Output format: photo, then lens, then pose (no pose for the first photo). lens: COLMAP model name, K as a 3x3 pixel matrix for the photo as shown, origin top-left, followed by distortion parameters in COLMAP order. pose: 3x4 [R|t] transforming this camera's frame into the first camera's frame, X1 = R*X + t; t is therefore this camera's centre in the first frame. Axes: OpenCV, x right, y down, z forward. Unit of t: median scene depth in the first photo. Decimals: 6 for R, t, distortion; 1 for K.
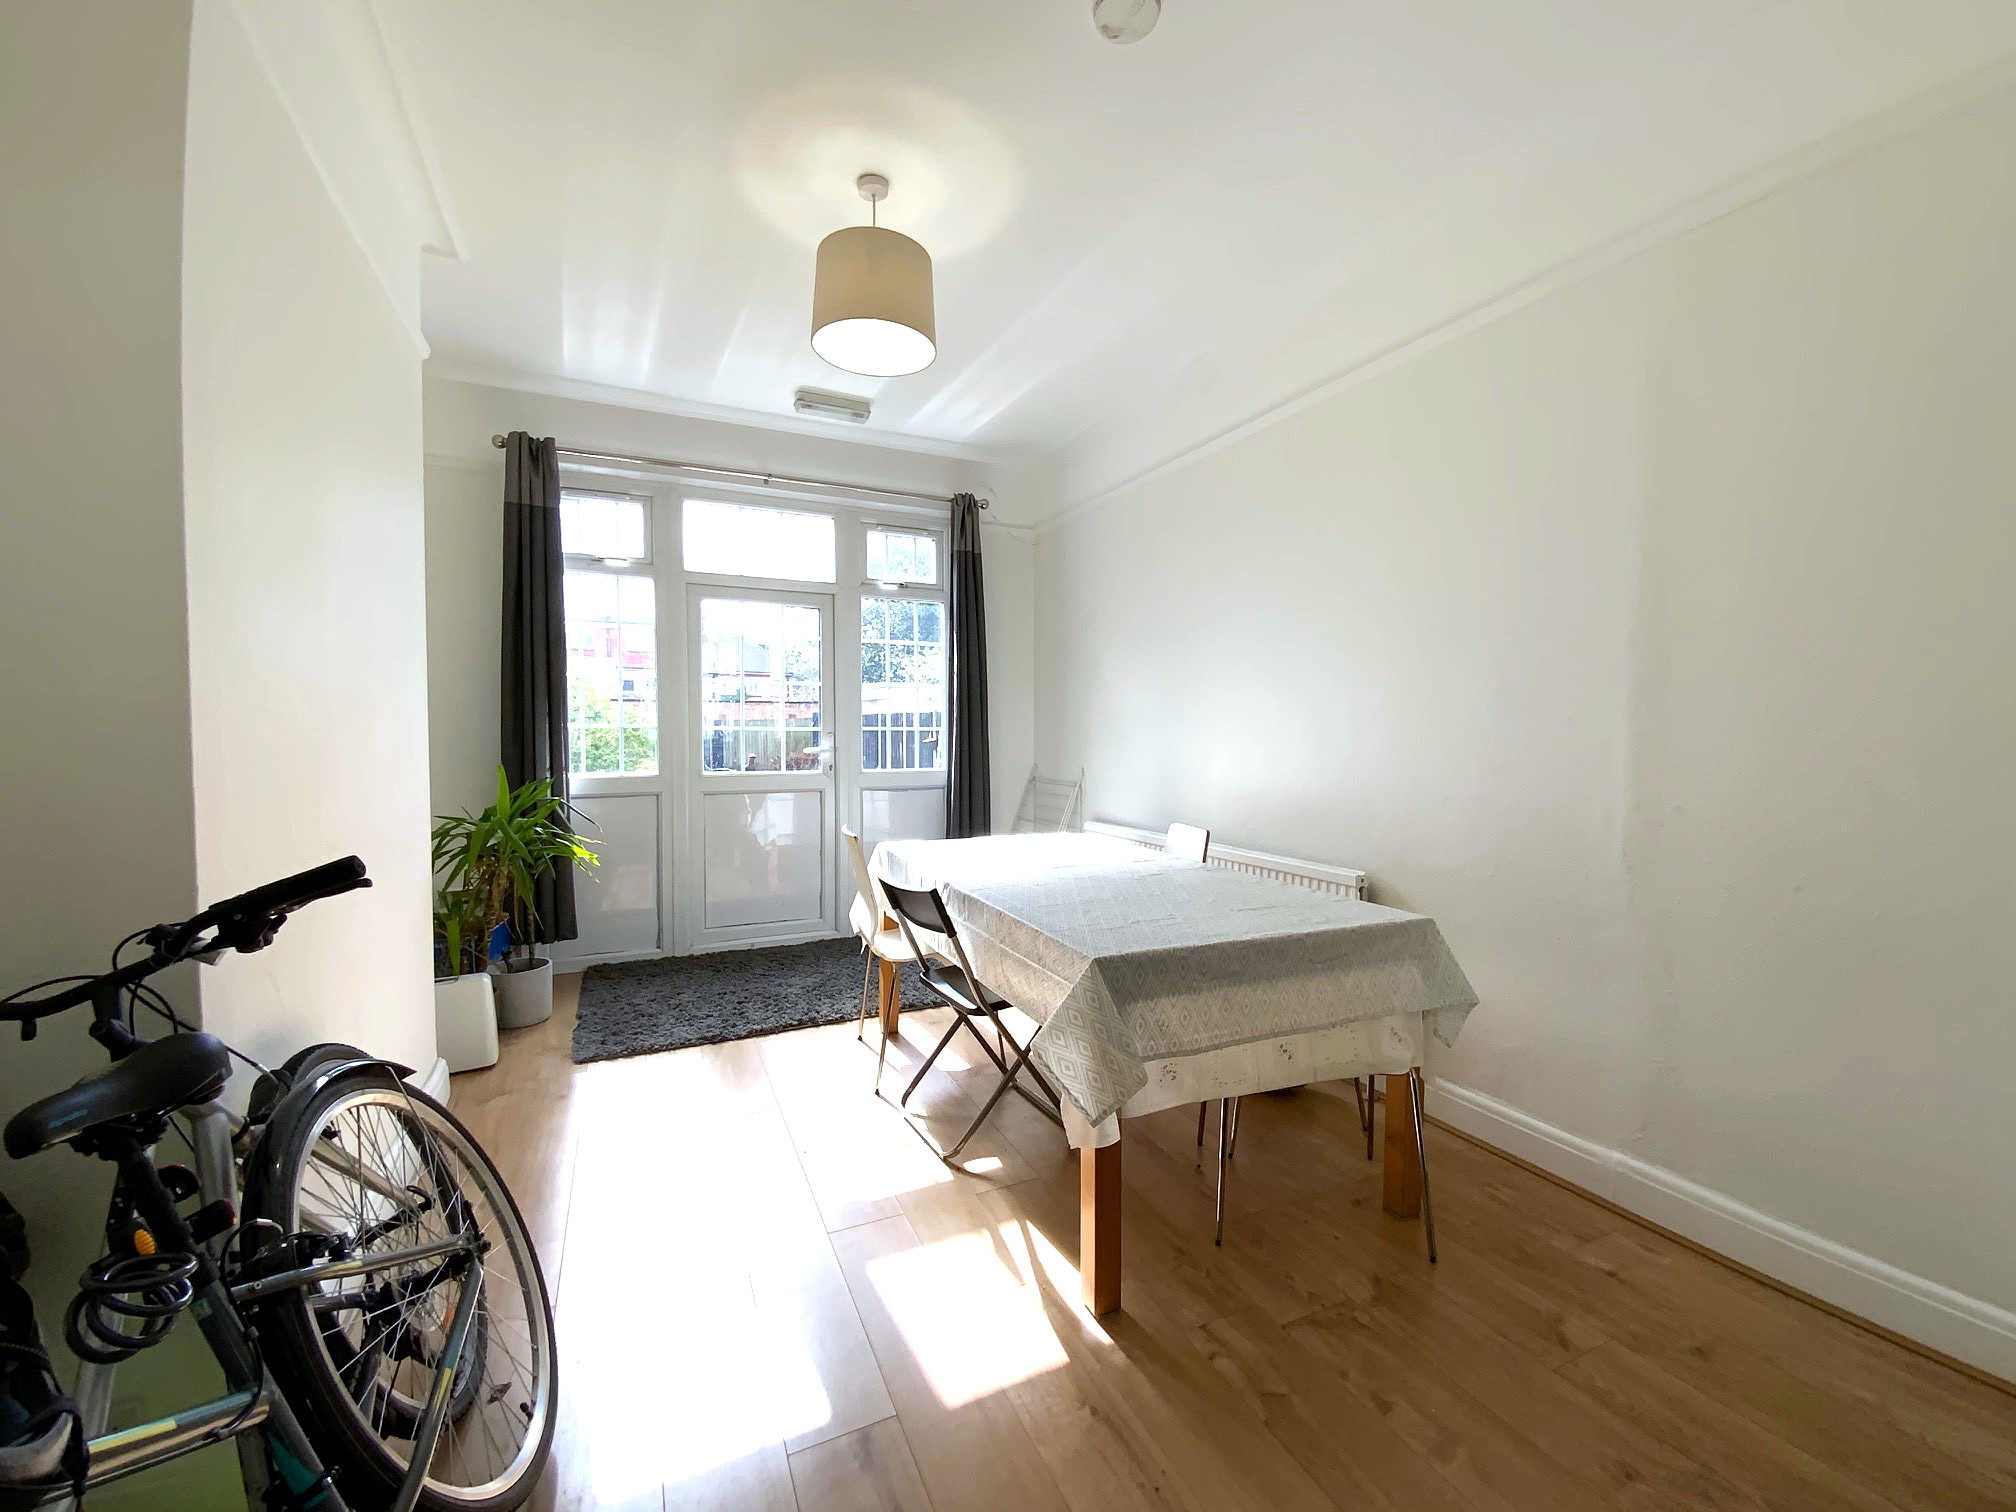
lens RADIAL K [[828.5, 0, 1008.0], [0, 828.5, 756.0], [0, 0, 1]] dist [-0.000791, -0.000183]
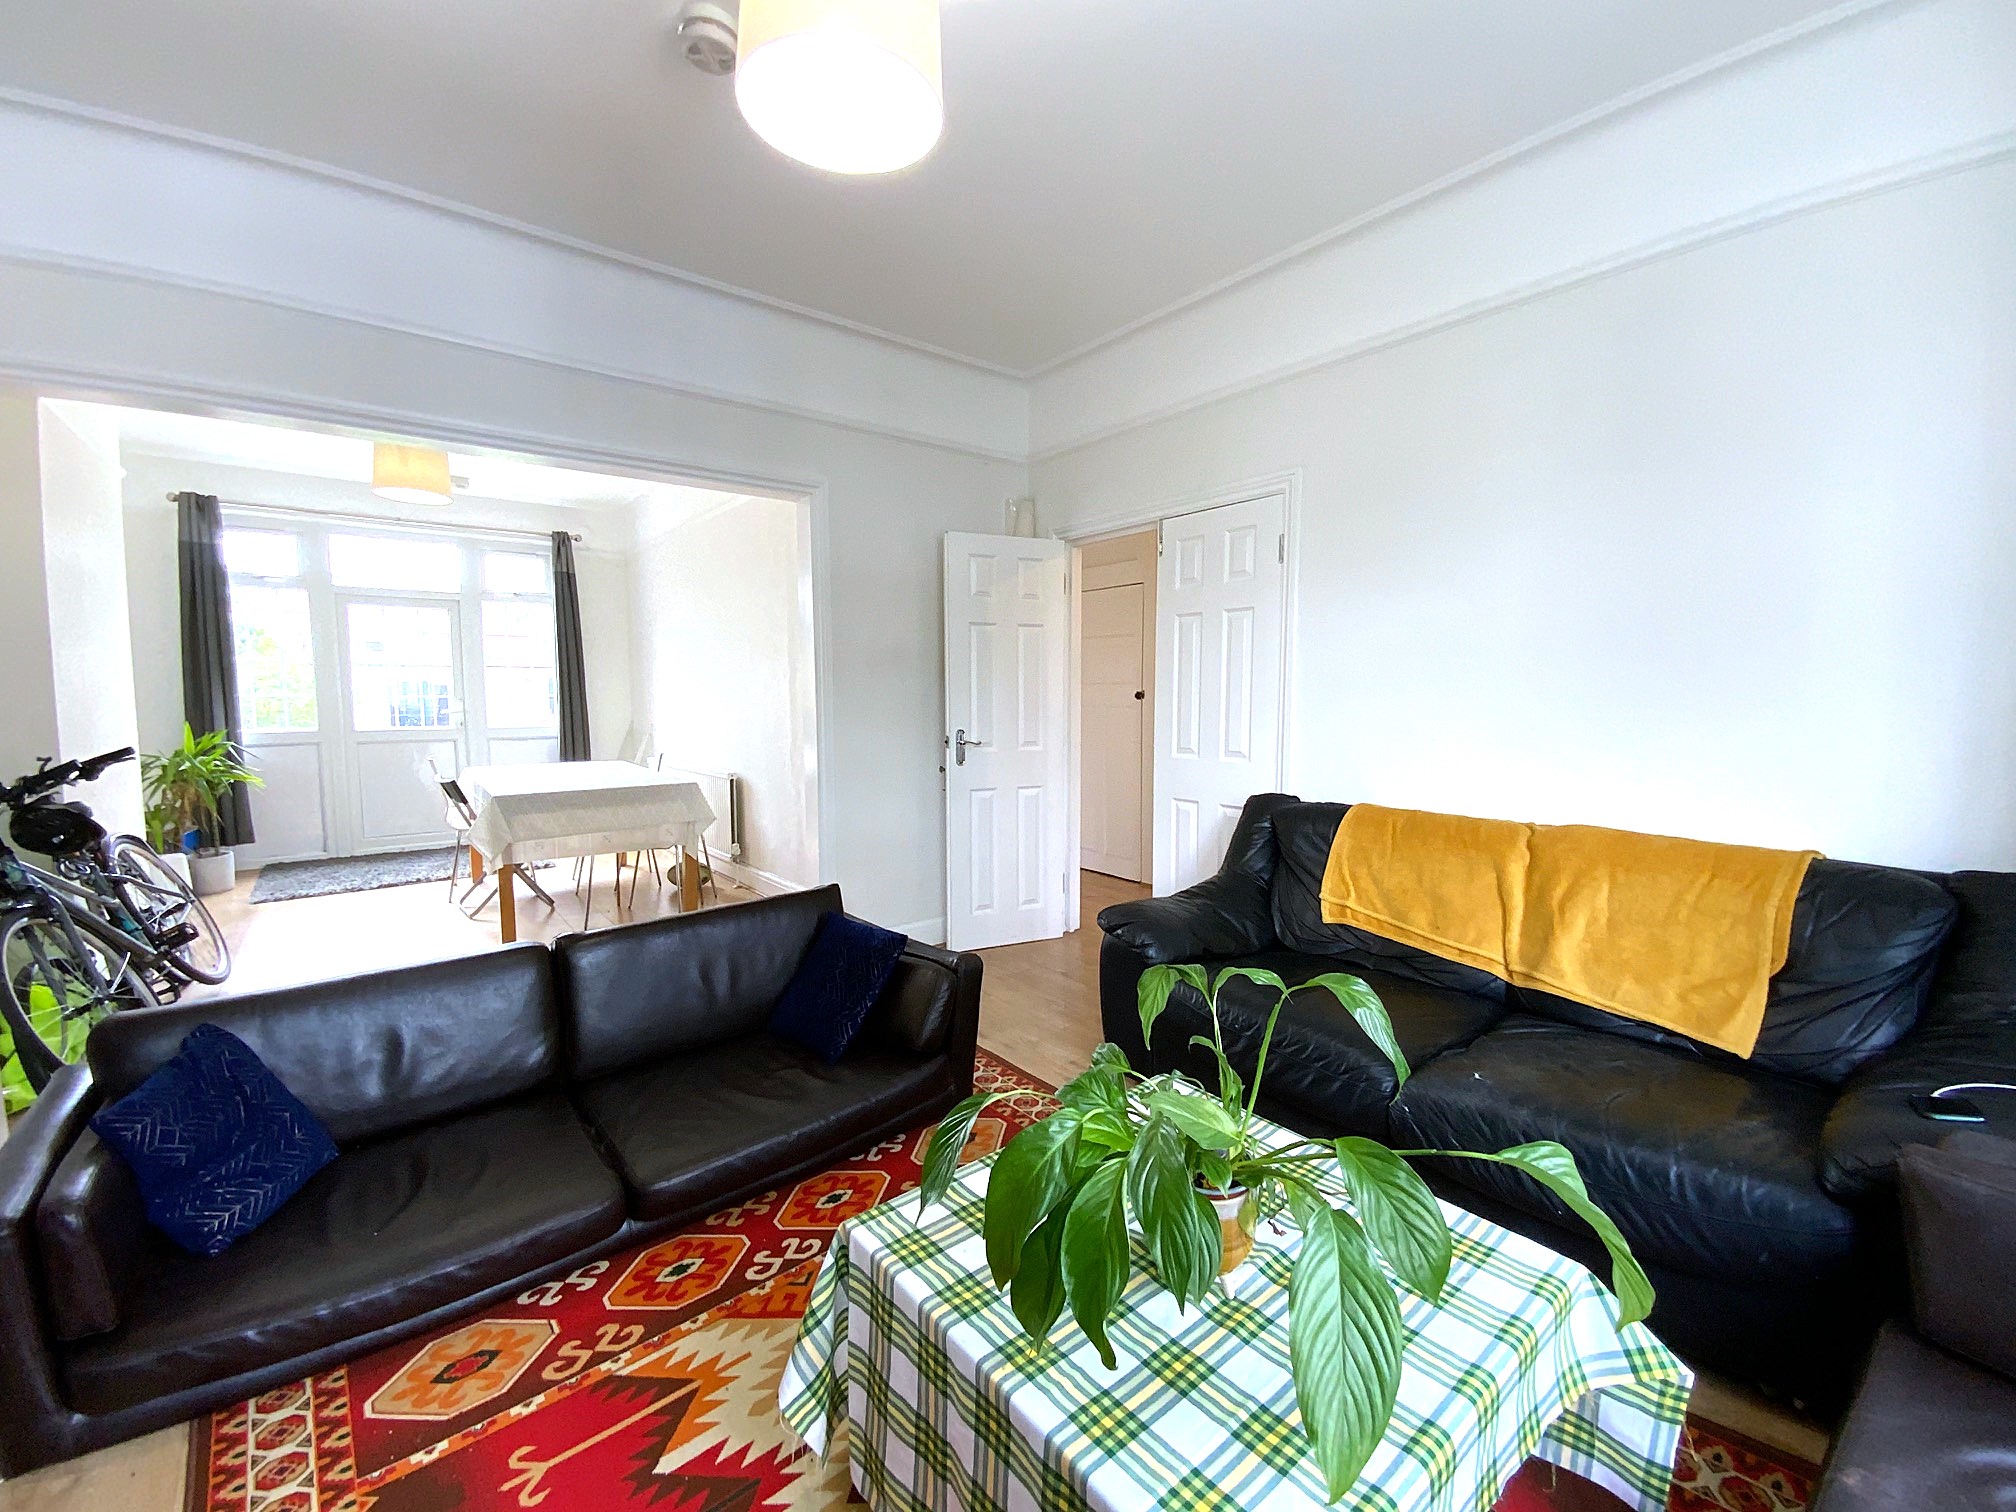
lens RADIAL K [[828.5, 0, 1008.0], [0, 828.5, 756.0], [0, 0, 1]] dist [-0.000791, -0.000183]
pose [[0.971374, -0.021029, 0.236623, 0.484380], [0.009941, 0.998800, 0.047953, 0.014837], [-0.237348, -0.044228, 0.970417, -0.820166]]
